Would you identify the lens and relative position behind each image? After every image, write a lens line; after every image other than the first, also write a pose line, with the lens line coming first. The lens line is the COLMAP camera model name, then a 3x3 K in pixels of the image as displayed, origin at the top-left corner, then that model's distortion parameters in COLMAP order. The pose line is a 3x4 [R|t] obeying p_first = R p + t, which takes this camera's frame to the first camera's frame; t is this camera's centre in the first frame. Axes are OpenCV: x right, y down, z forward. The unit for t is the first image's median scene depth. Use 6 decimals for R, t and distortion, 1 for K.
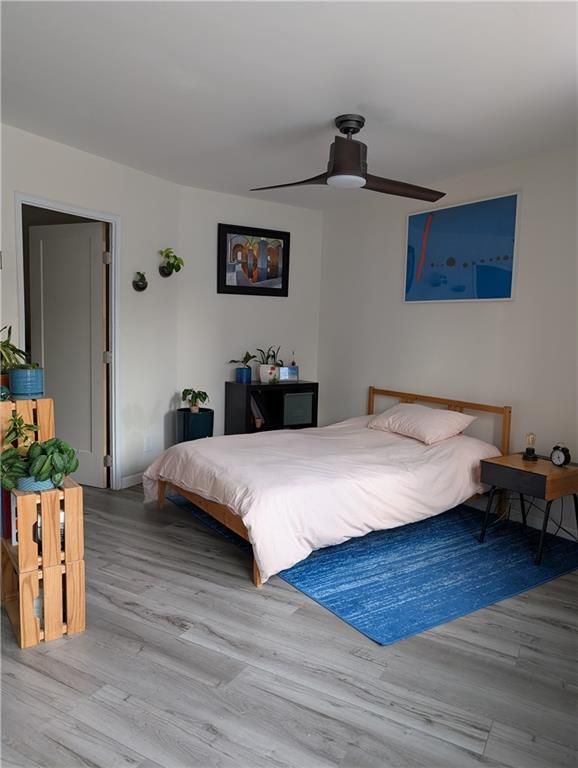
lens RADIAL K [[538.1, 0, 289.0], [0, 538.1, 383.2], [0, 0, 1]] dist [-0.029943, -0.001455]
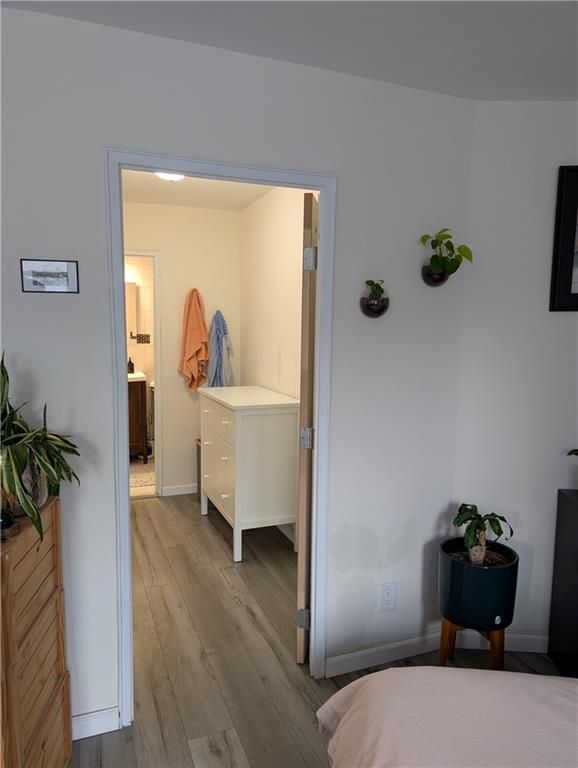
lens RADIAL K [[538.1, 0, 288.6], [0, 538.1, 384.6], [0, 0, 1]] dist [-0.029943, -0.001455]
pose [[0.778722, 0.047358, -0.625579, -0.011249], [-0.050990, 0.998626, 0.012126, -0.101905], [0.625294, 0.022455, 0.780066, 0.513185]]
